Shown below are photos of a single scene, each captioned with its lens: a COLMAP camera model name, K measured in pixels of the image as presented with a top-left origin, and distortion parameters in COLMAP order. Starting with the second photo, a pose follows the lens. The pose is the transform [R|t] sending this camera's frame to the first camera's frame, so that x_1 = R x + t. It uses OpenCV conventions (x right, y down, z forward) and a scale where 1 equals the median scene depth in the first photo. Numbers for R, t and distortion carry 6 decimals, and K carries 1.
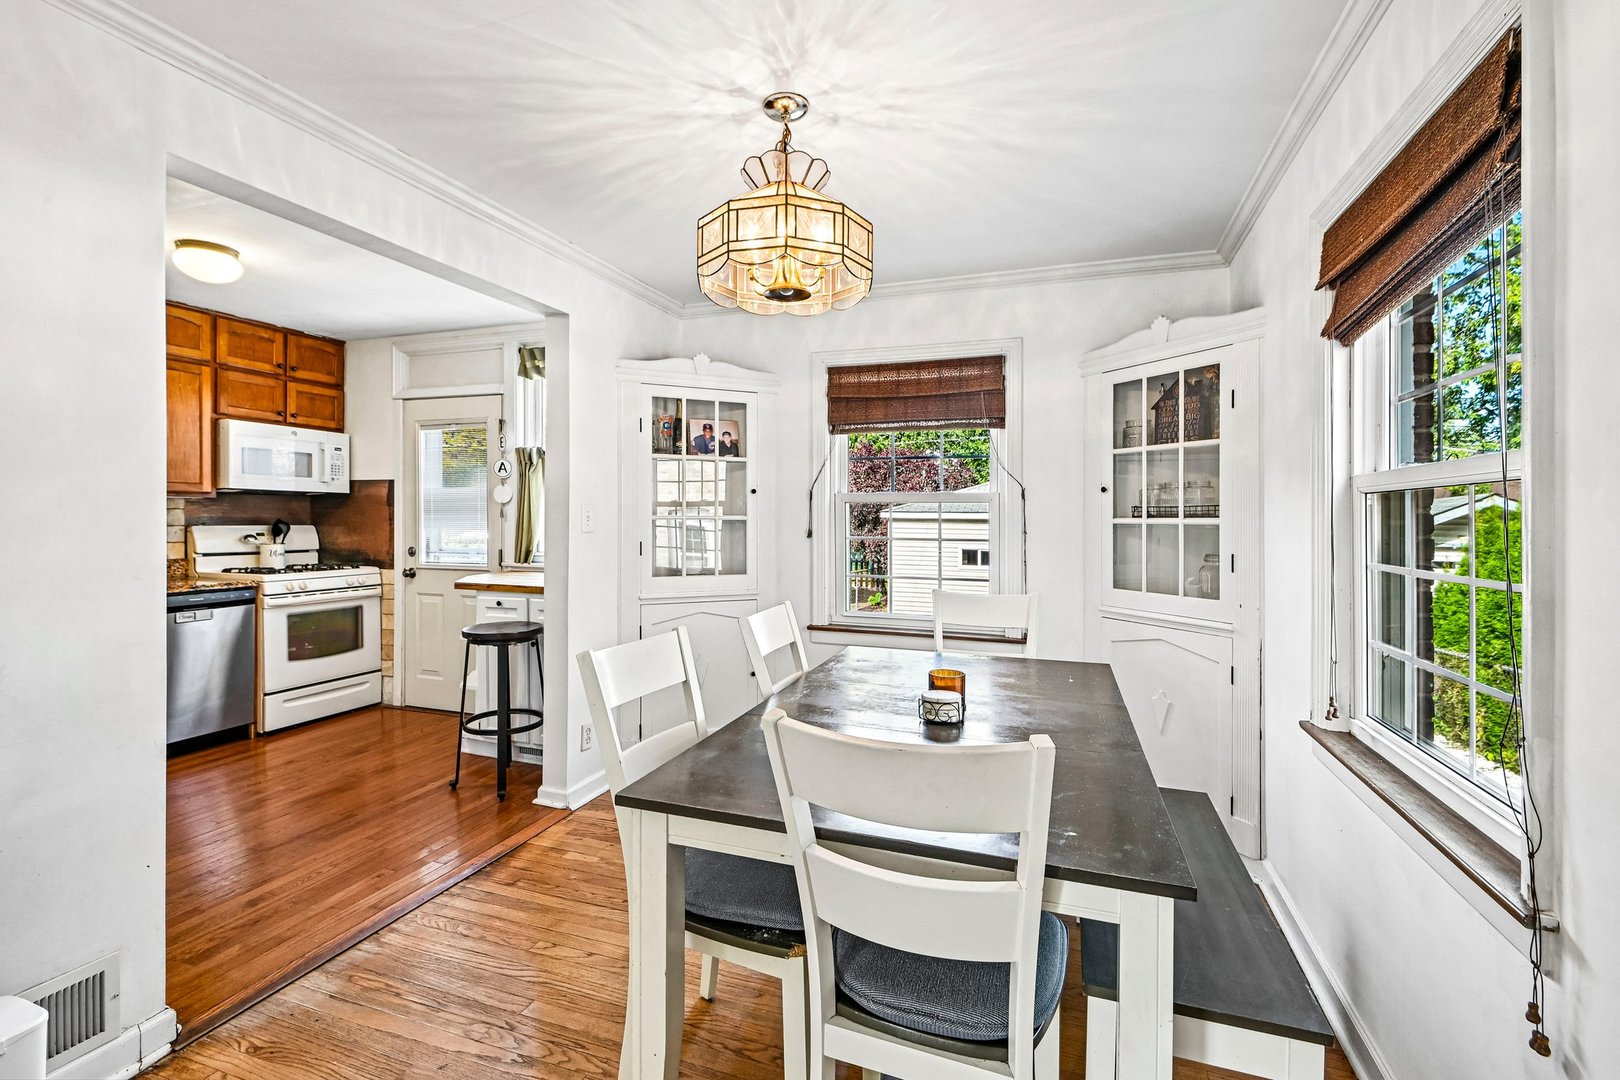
lens RADIAL K [[741.6, 0, 802.4], [0, 741.6, 534.7], [0, 0, 1]] dist [0.016271, -0.010429]
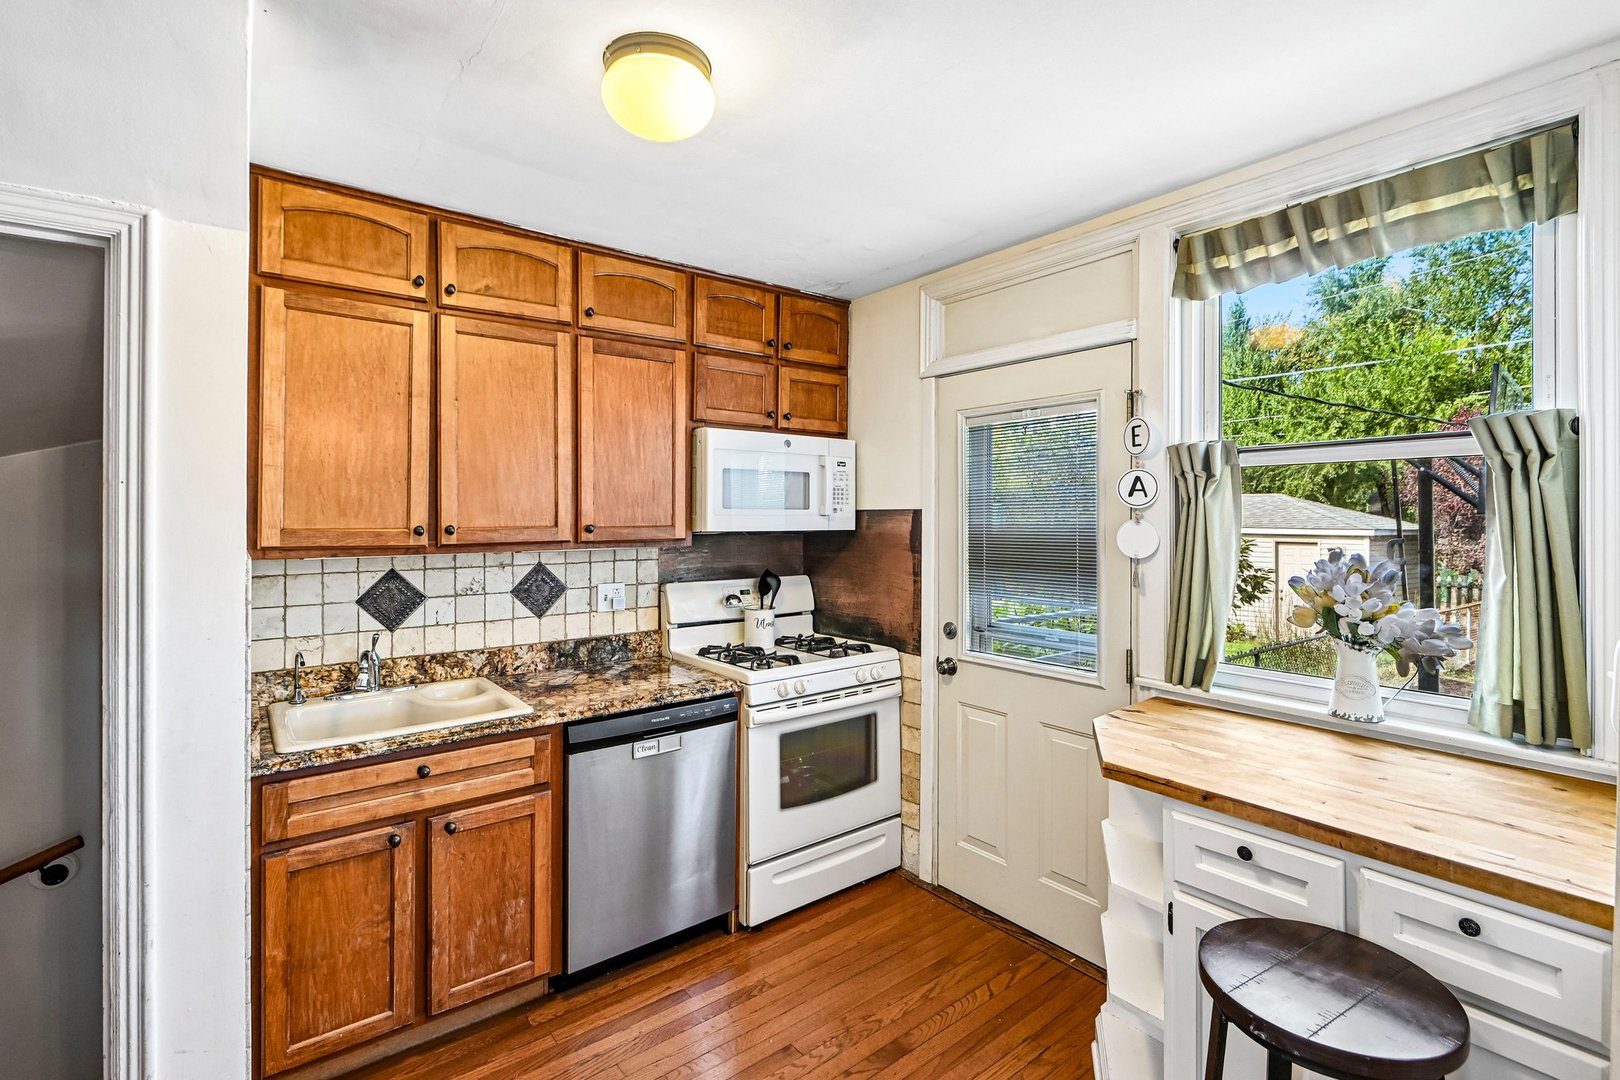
lens RADIAL K [[745.5, 0, 804.3], [0, 745.5, 513.6], [0, 0, 1]] dist [0.000423, -0.000345]
pose [[0.851375, -0.009823, -0.524466, -0.323997], [-0.002928, 0.999720, -0.023478, -0.058565], [0.524550, 0.021524, 0.851108, 0.448638]]
